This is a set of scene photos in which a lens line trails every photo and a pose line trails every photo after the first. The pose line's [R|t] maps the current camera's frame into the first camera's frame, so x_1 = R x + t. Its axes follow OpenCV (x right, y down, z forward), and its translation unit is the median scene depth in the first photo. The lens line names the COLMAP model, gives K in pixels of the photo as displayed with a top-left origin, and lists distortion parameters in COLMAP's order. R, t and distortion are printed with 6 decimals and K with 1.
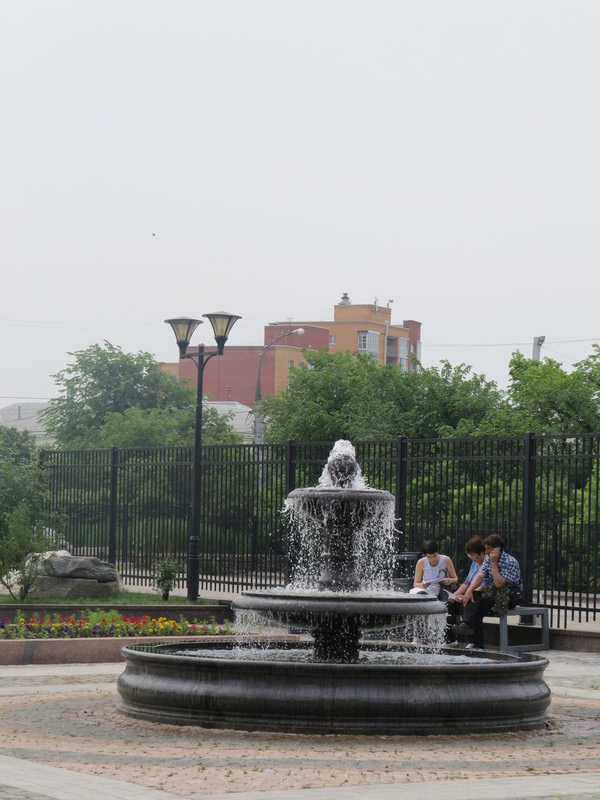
lens RADIAL K [[2441.6, 0, 300.0], [0, 2441.6, 400.0], [0, 0, 1]] dist [0.106809, 1.009304]
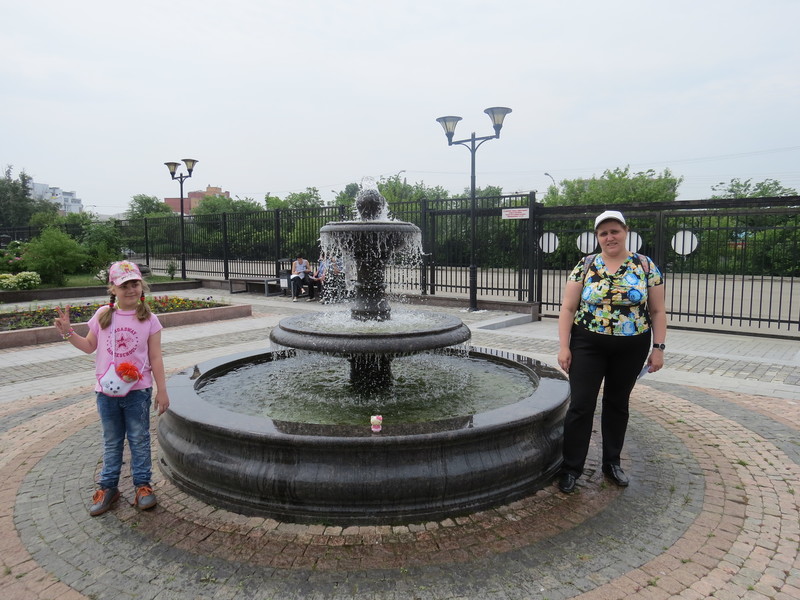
lens RADIAL K [[571.6, 0, 400.0], [0, 571.6, 300.0], [0, 0, 1]] dist [-0.022736, 0.002197]
pose [[0.943177, -0.057652, 0.327252, -0.027770], [0.007033, 0.988077, 0.153799, 0.016240], [-0.332217, -0.142758, 0.932337, 0.389442]]
